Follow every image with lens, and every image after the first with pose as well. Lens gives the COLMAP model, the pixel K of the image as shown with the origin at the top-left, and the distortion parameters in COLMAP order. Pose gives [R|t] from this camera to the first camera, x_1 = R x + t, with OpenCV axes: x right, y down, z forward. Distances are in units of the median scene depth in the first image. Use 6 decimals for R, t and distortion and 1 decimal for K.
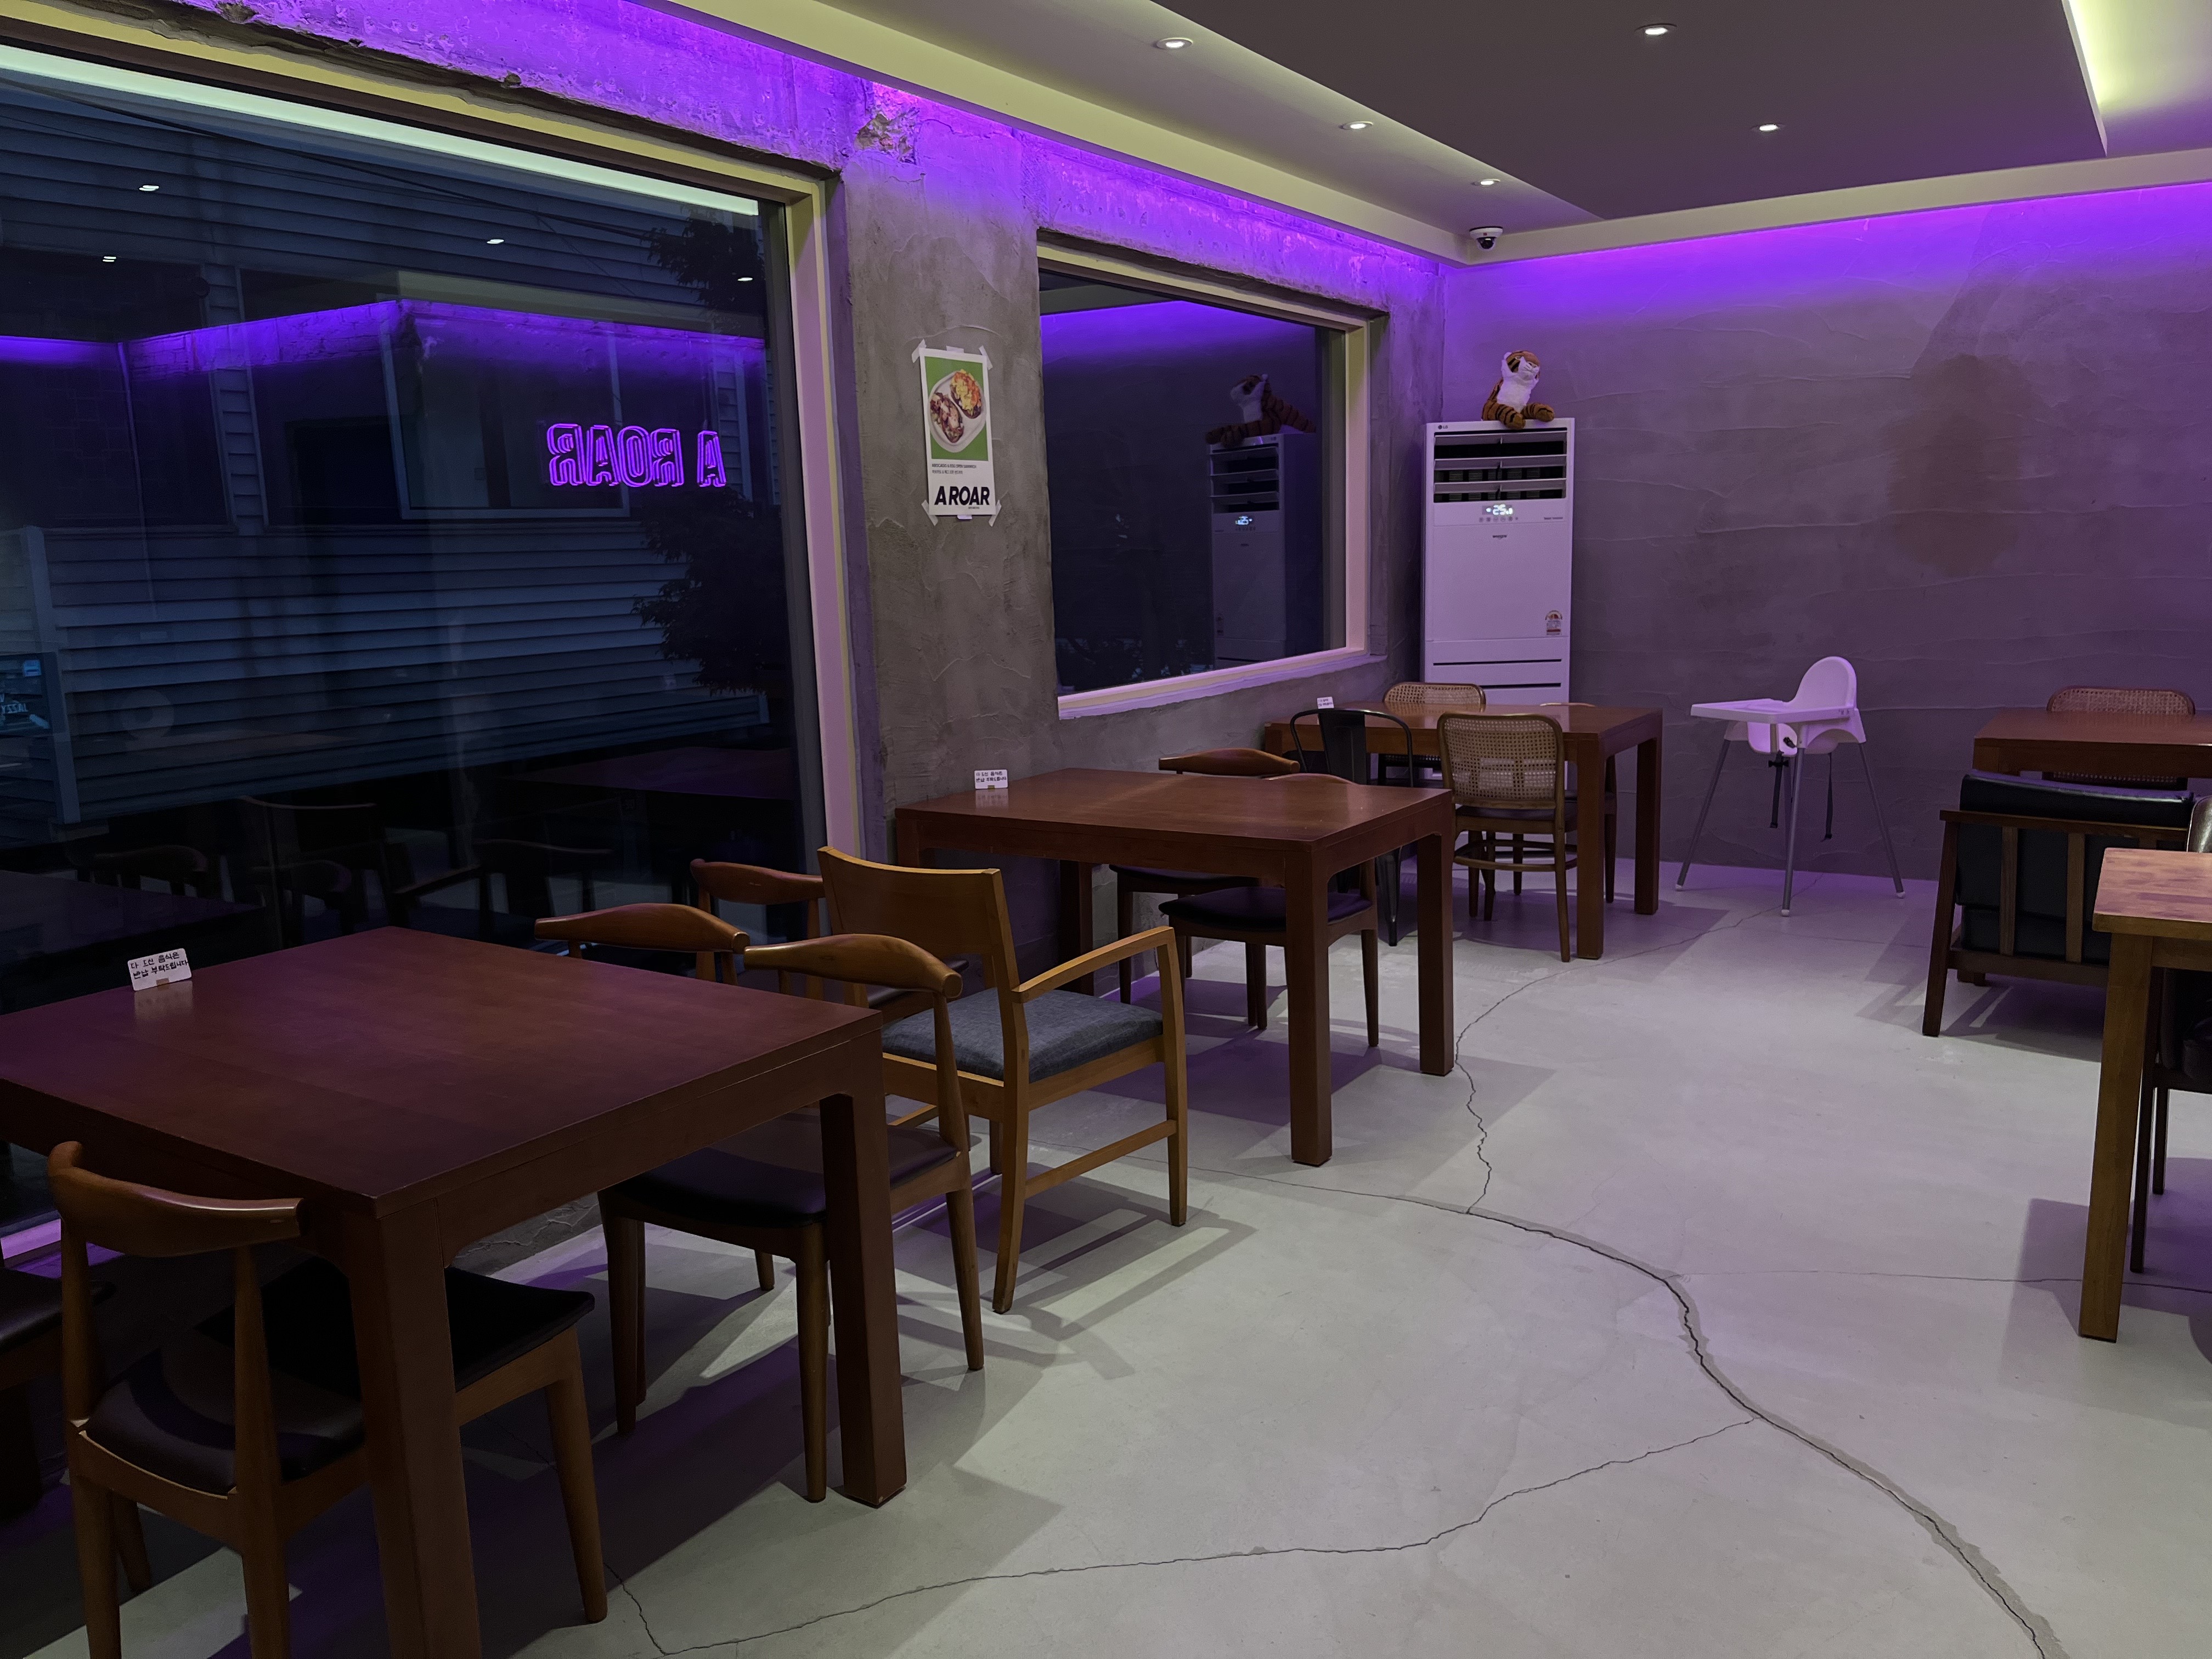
lens RADIAL K [[1679.4, 0, 1124.1], [0, 1679.4, 845.9], [0, 0, 1]] dist [0.049736, -0.060209]
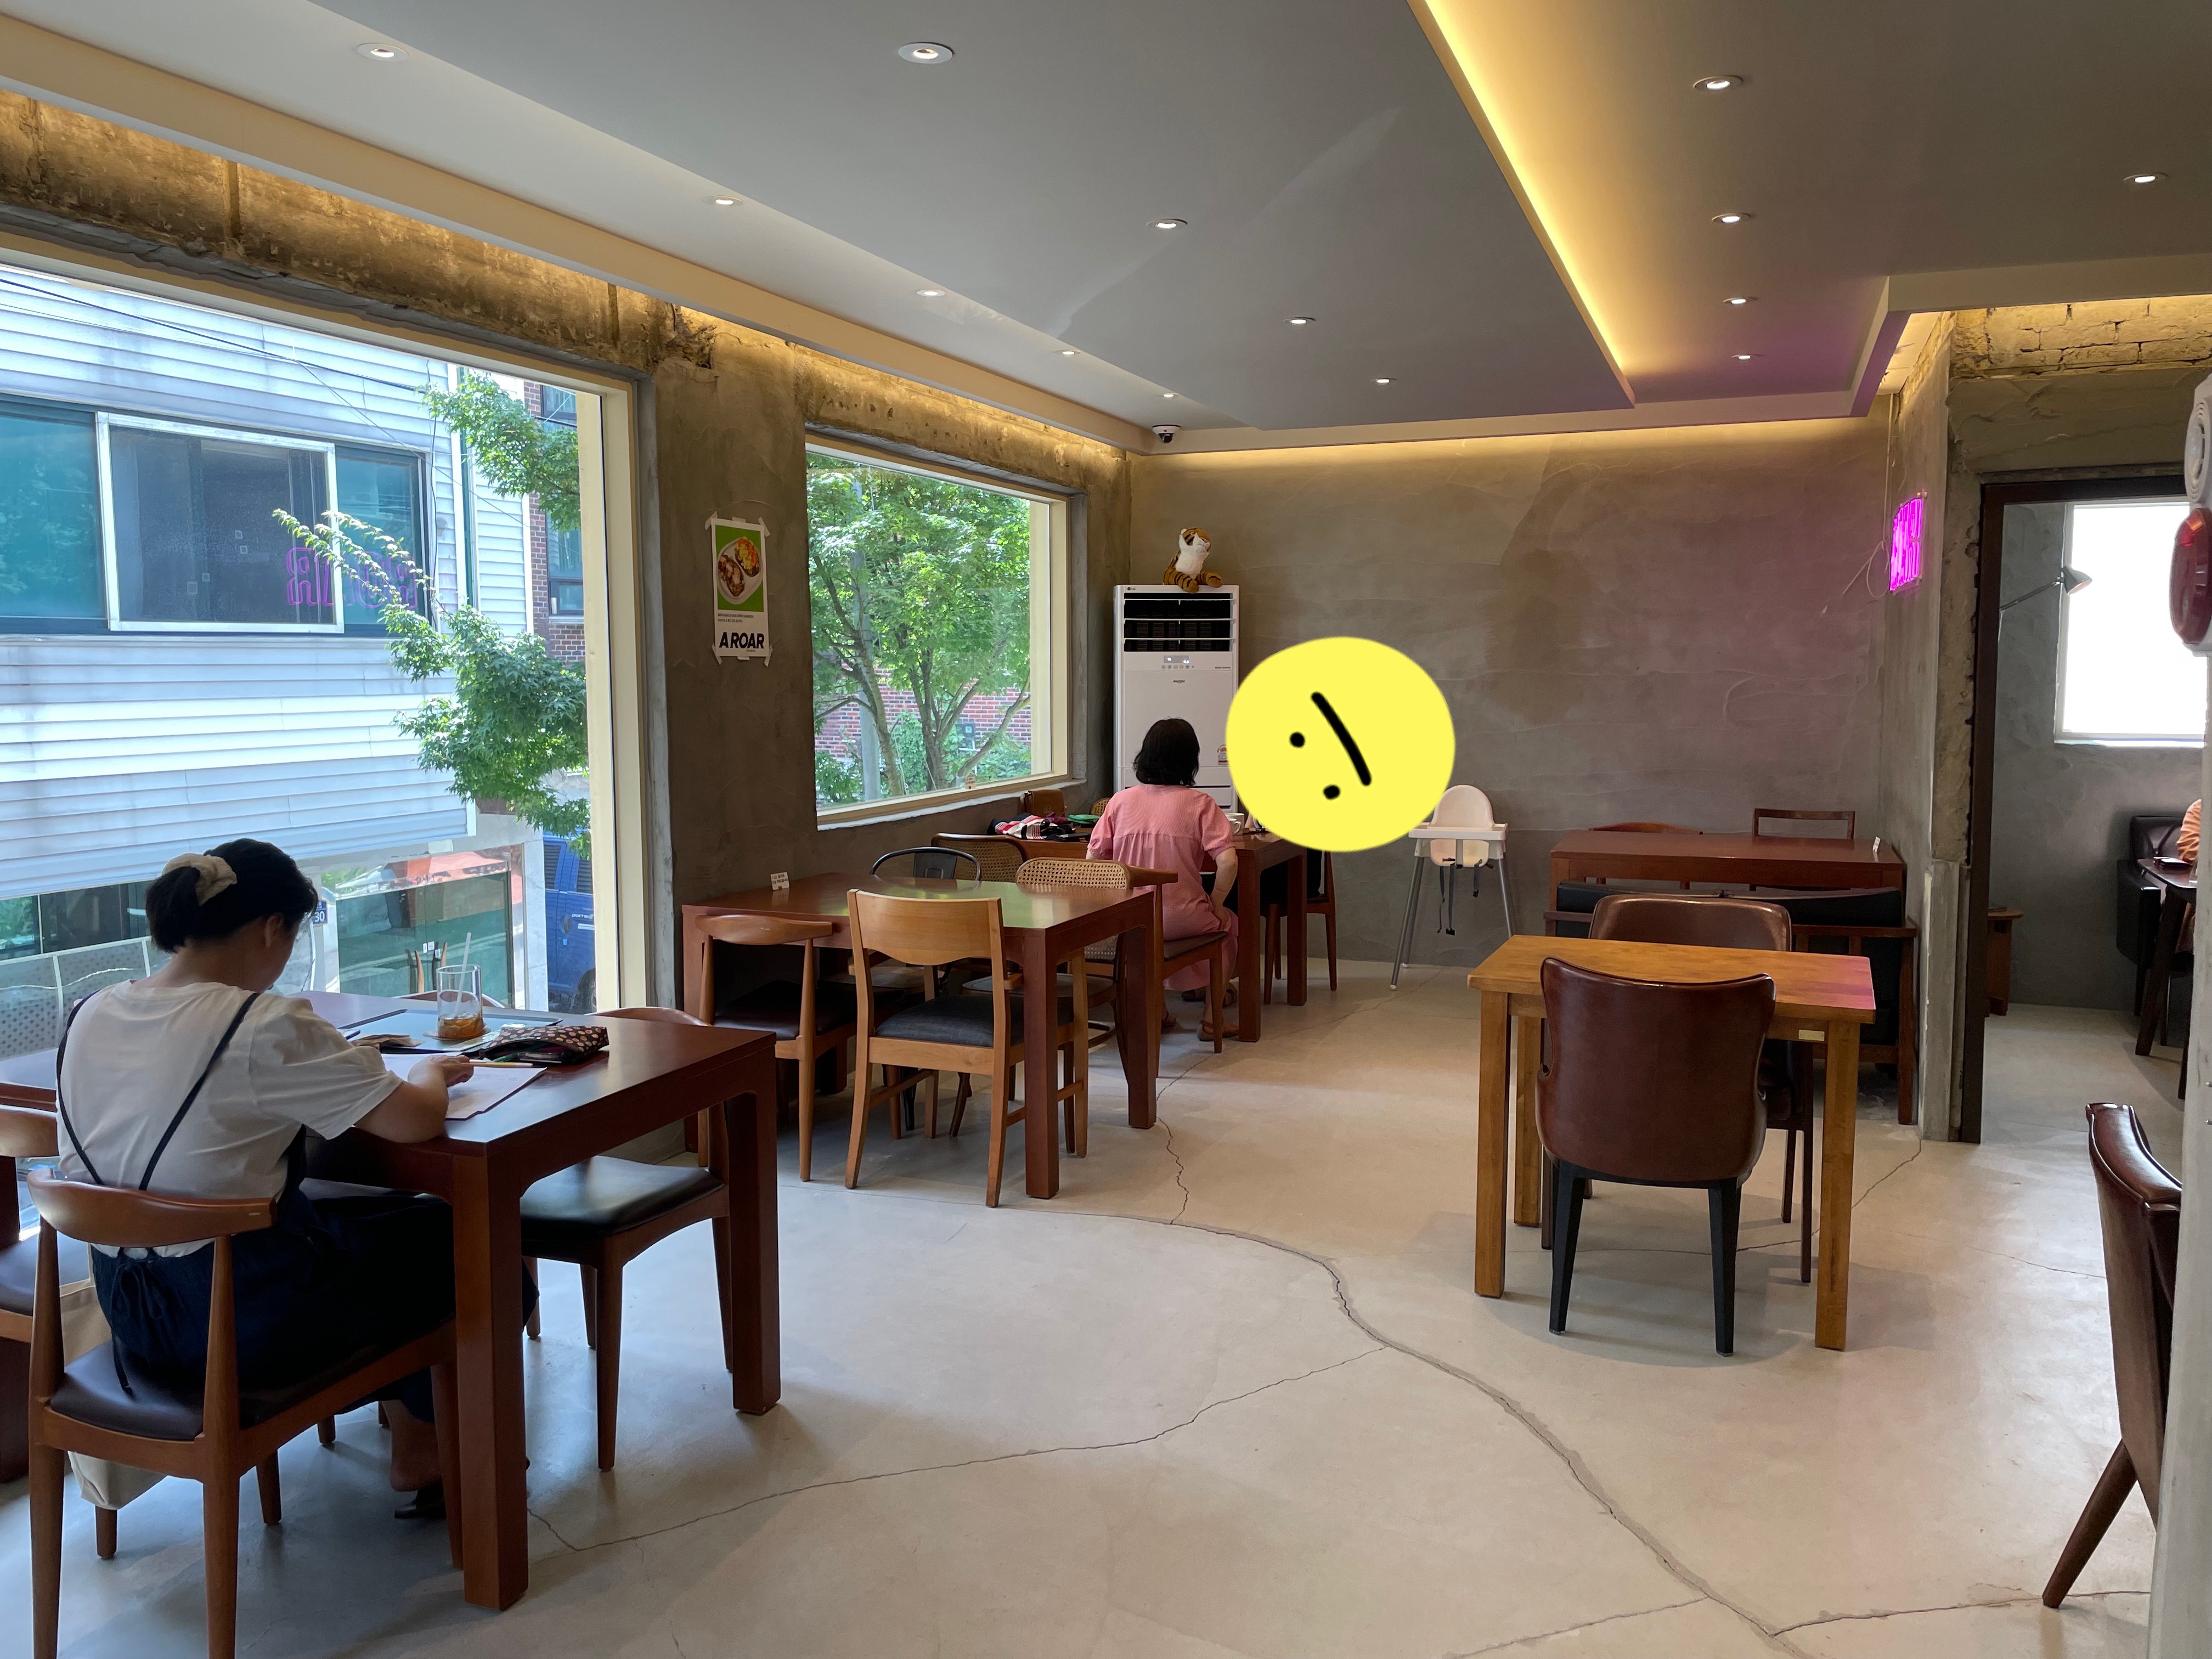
lens RADIAL K [[1703.2, 0, 1106.0], [0, 1703.2, 829.5], [0, 0, 1]] dist [0.044710, -0.002180]
pose [[0.982667, 0.009456, 0.185139, -0.065855], [0.005482, 0.996779, -0.080004, 0.020969], [-0.185299, 0.079632, 0.979450, -0.208358]]
